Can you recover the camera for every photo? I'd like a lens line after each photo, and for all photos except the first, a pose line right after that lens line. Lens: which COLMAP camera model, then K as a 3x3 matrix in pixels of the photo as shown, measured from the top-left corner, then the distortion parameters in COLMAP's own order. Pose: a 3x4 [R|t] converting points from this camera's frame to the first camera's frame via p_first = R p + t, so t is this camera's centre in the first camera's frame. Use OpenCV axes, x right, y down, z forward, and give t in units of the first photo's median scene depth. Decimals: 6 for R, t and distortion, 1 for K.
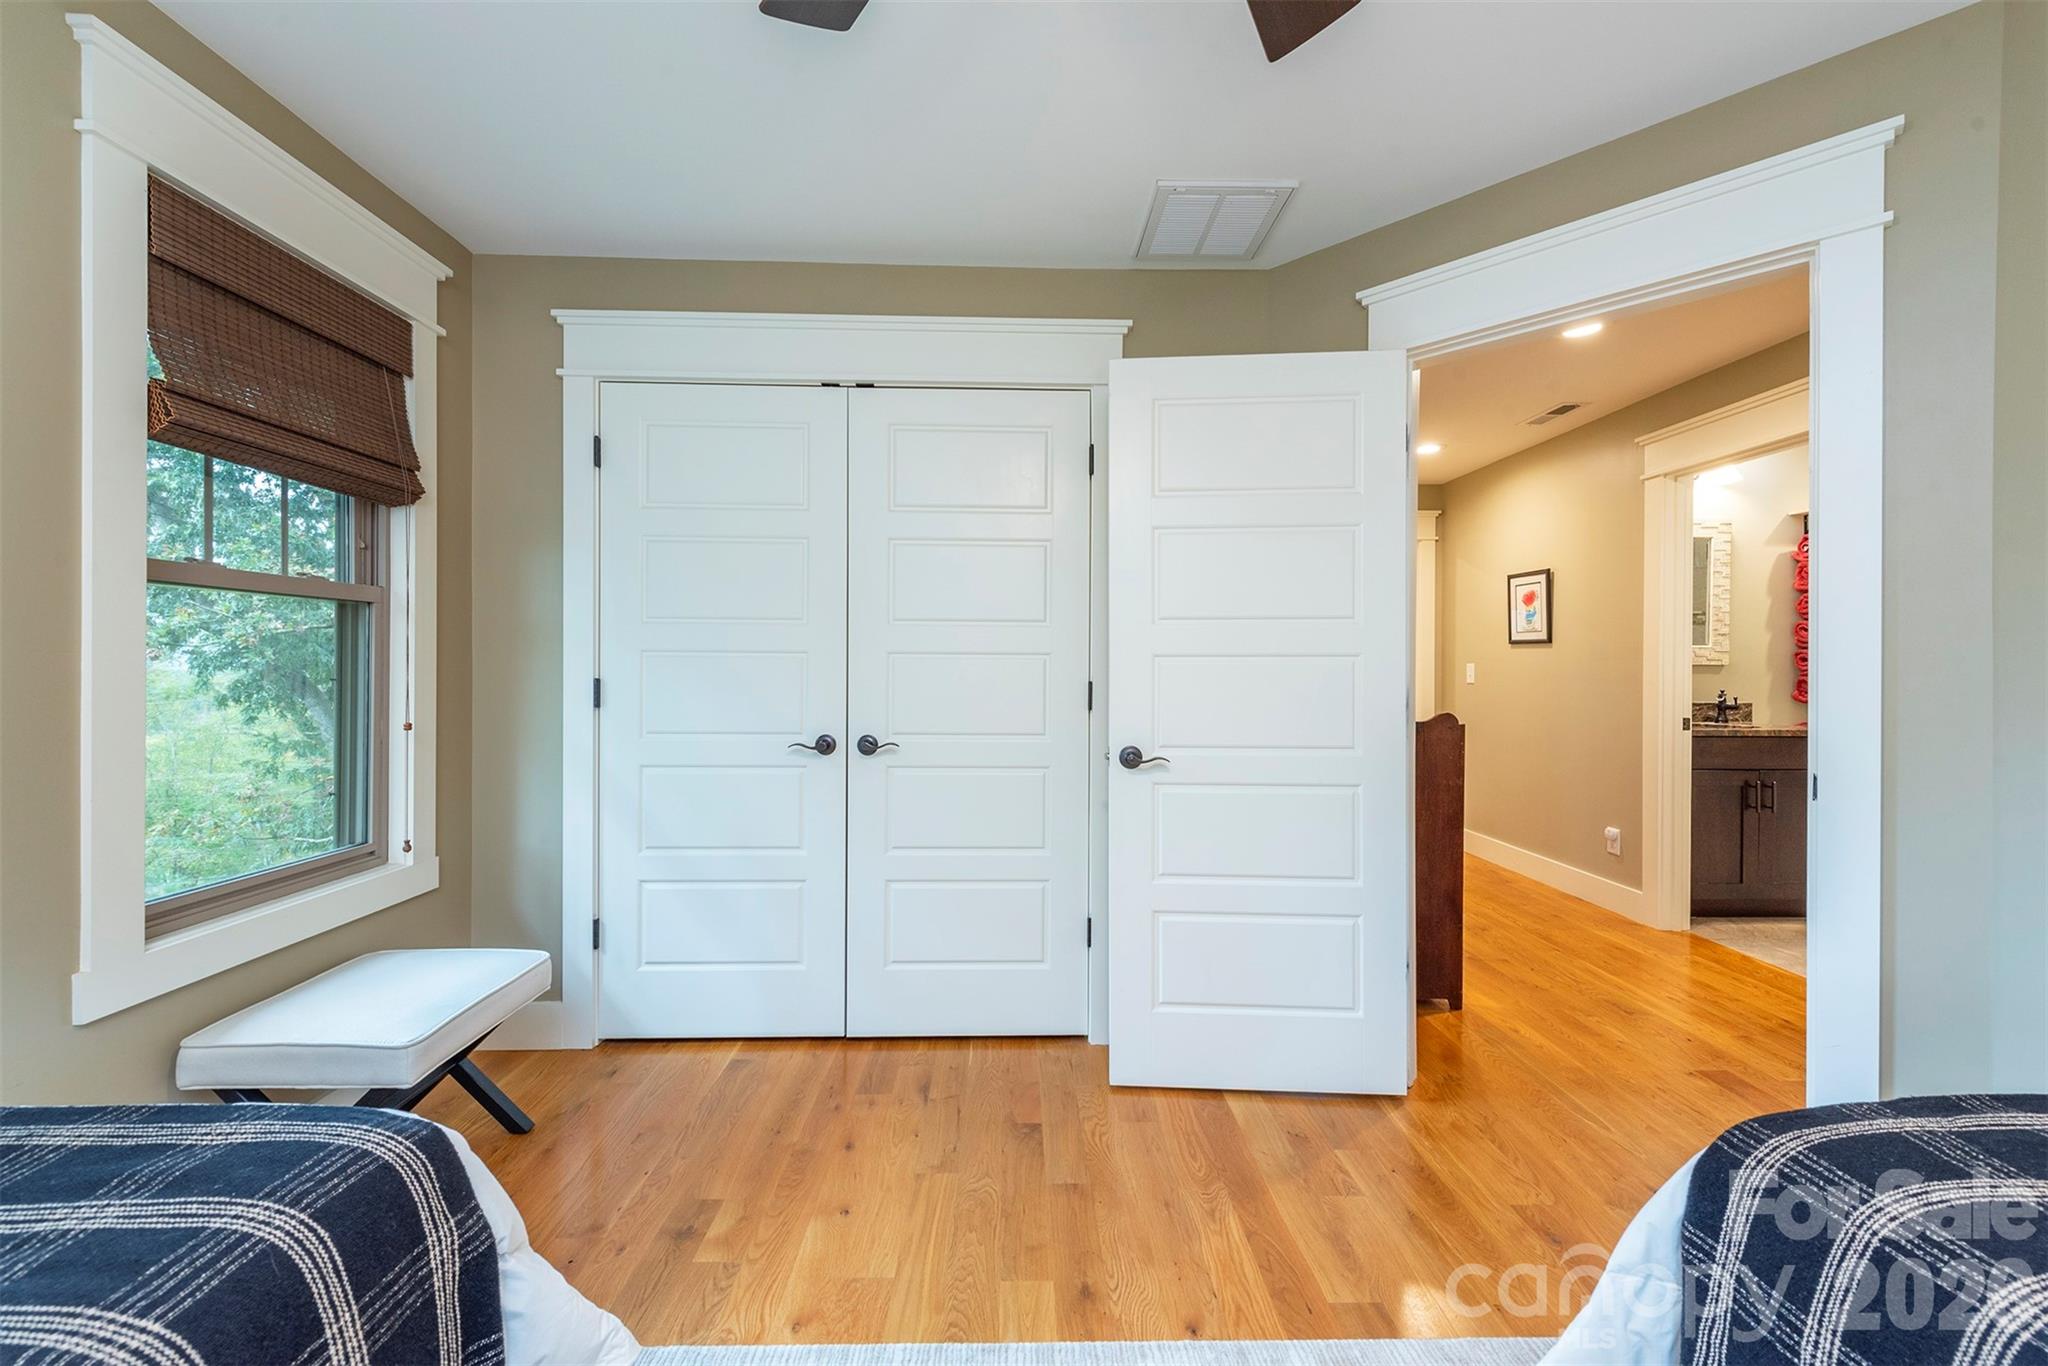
lens RADIAL K [[800.2, 0, 1023.6], [0, 800.2, 680.1], [0, 0, 1]] dist [-0.002961, -0.000497]
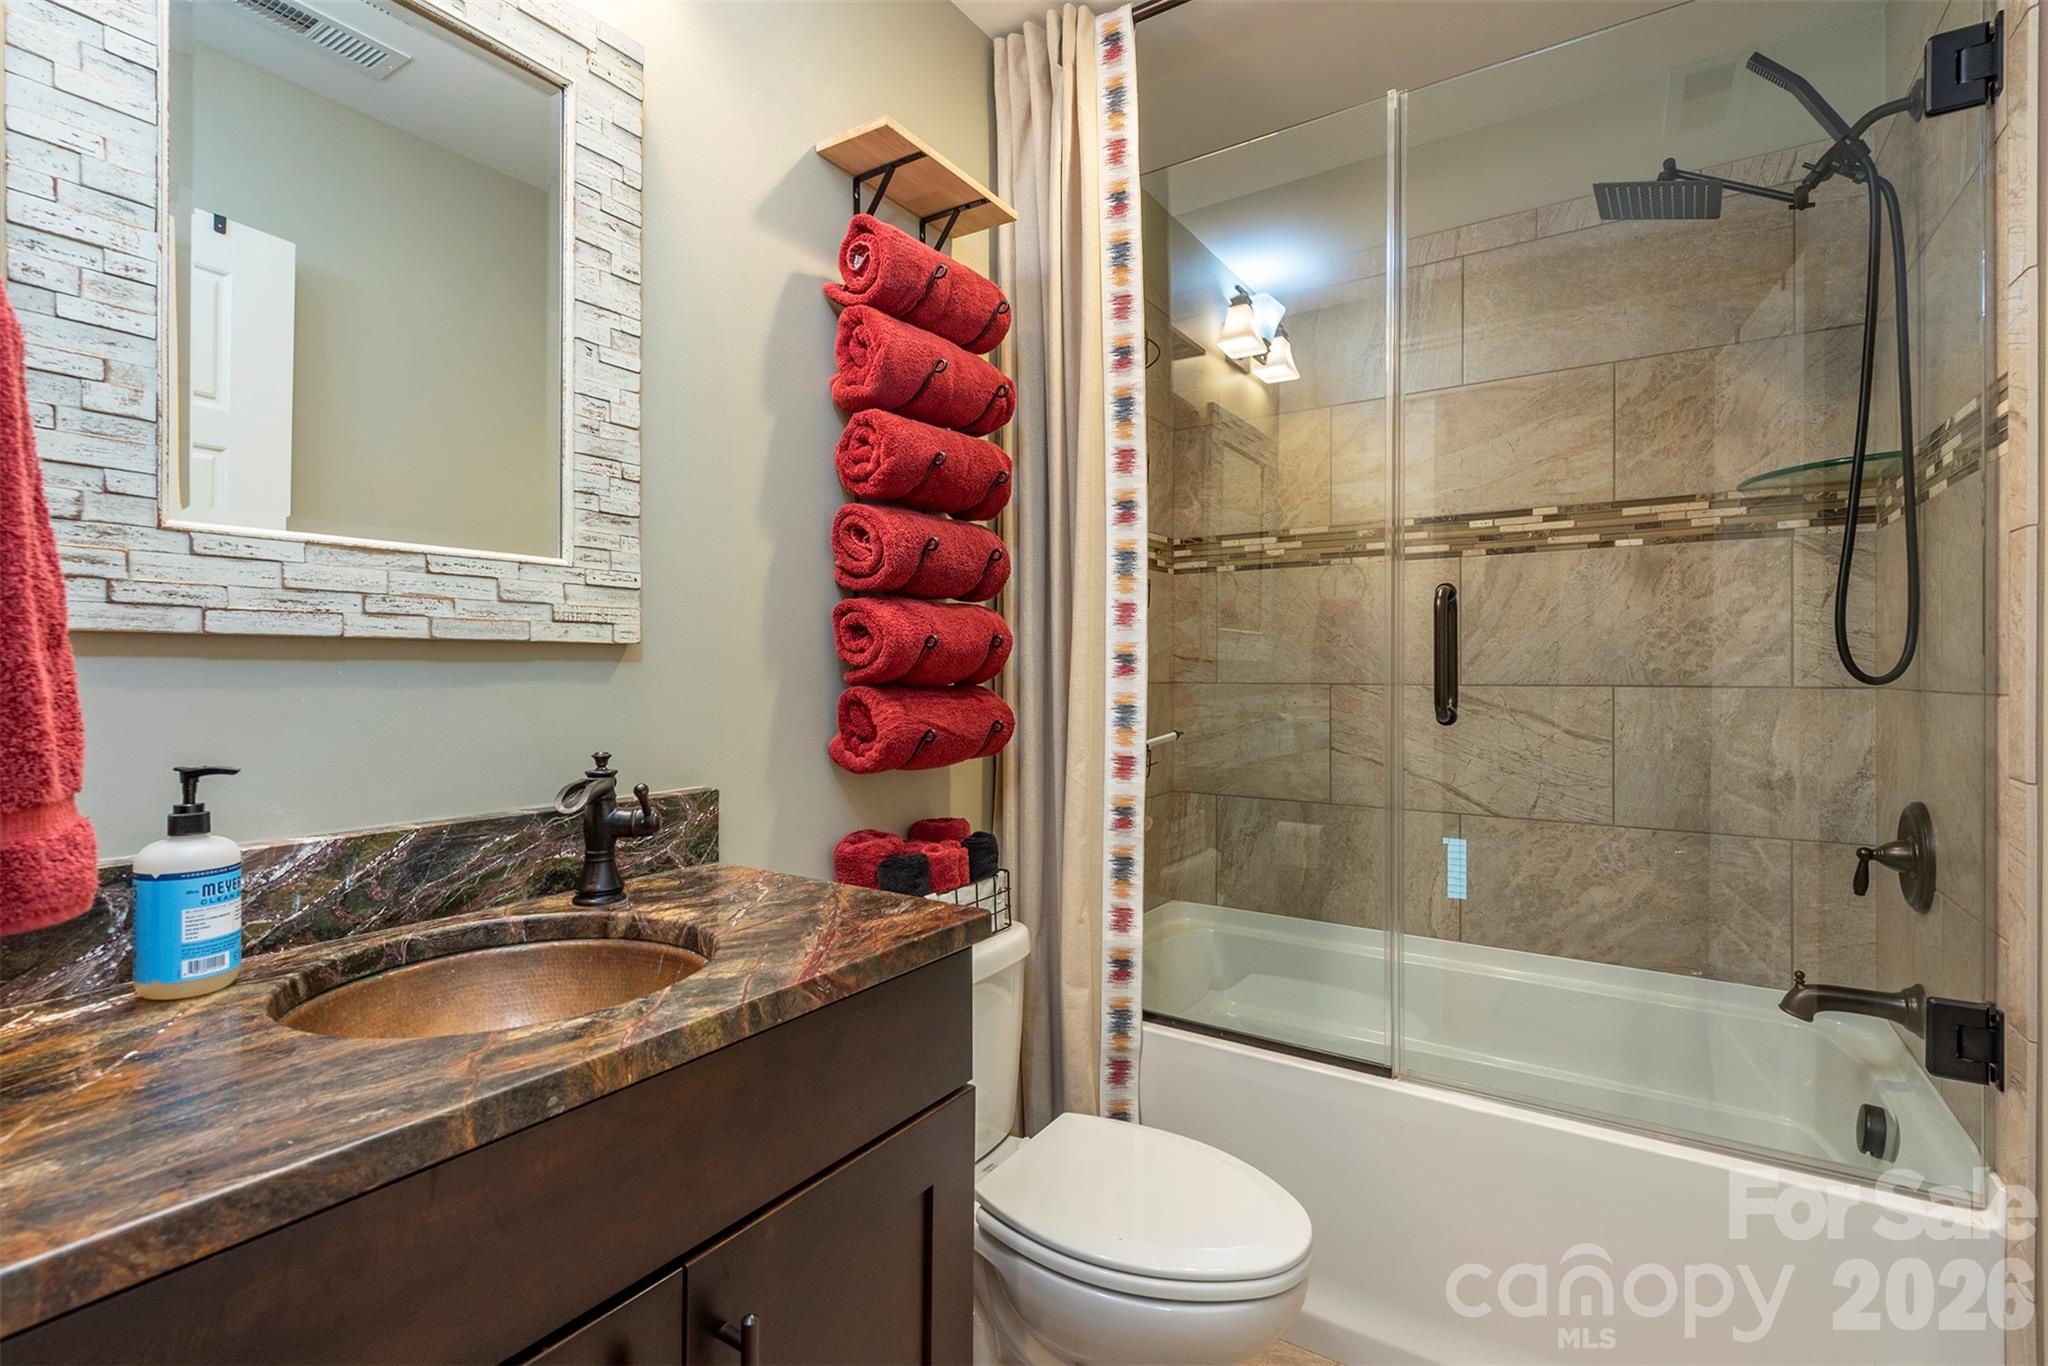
lens RADIAL K [[948.8, 0, 1024.0], [0, 948.8, 675.8], [0, 0, 1]] dist [-0.000431, -0.000021]
pose [[0.568766, -0.005758, 0.822479, 0.712622], [0.005310, 0.999980, 0.003328, -0.009202], [-0.822482, 0.002475, 0.568785, 0.737977]]
